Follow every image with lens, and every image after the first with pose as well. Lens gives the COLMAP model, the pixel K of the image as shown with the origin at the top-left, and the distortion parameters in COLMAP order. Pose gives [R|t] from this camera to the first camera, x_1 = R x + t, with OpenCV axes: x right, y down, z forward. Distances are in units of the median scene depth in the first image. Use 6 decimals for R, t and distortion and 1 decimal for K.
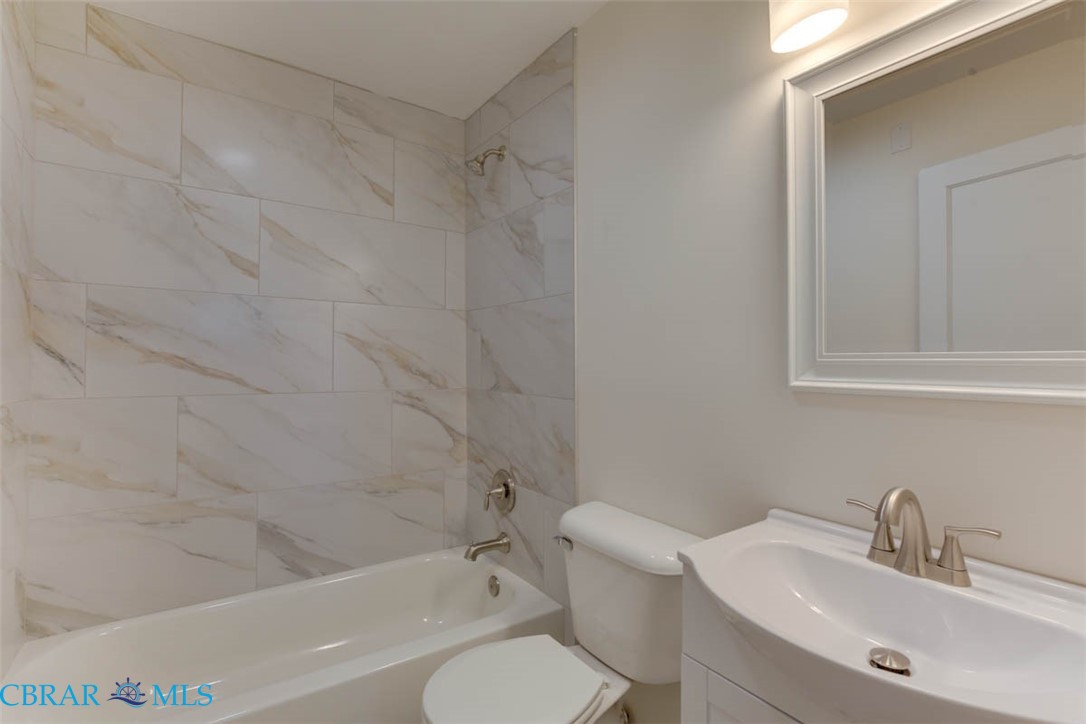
lens RADIAL K [[521.6, 0, 545.6], [0, 521.6, 361.1], [0, 0, 1]] dist [0.003568, 0.000915]
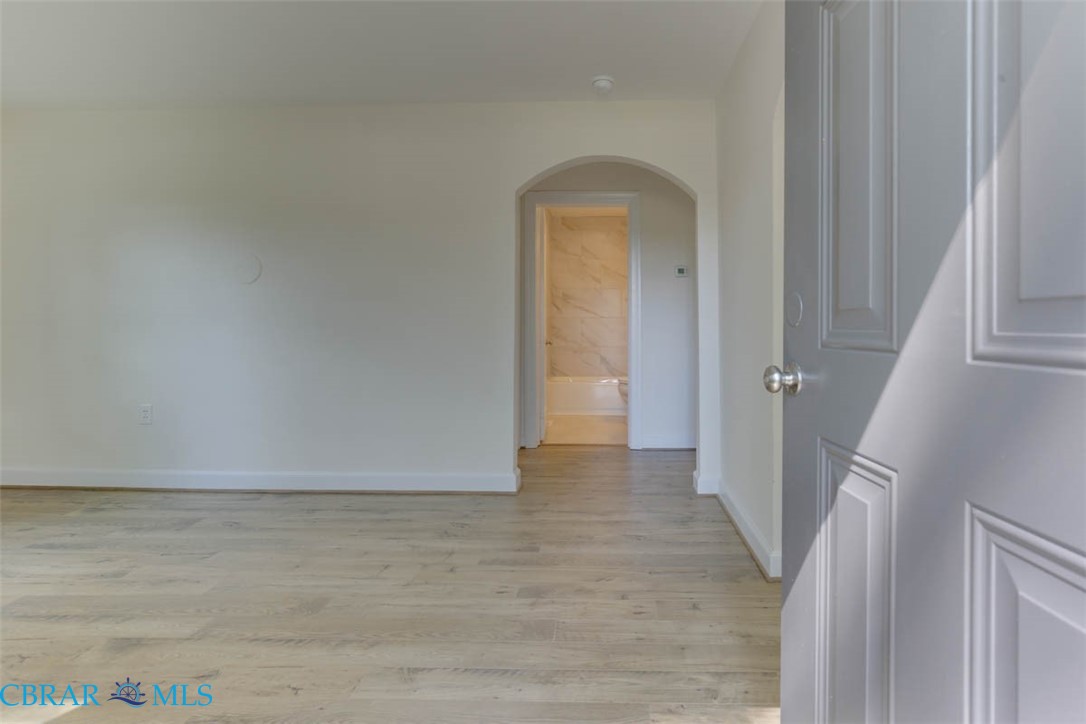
lens RADIAL K [[521.6, 0, 543.0], [0, 521.6, 363.6], [0, 0, 1]] dist [0.003568, 0.000915]
pose [[0.811994, -0.001202, -0.583664, 1.106201], [0.006959, 0.999947, 0.007621, 0.330495], [0.583624, -0.010250, 0.811959, -1.940379]]
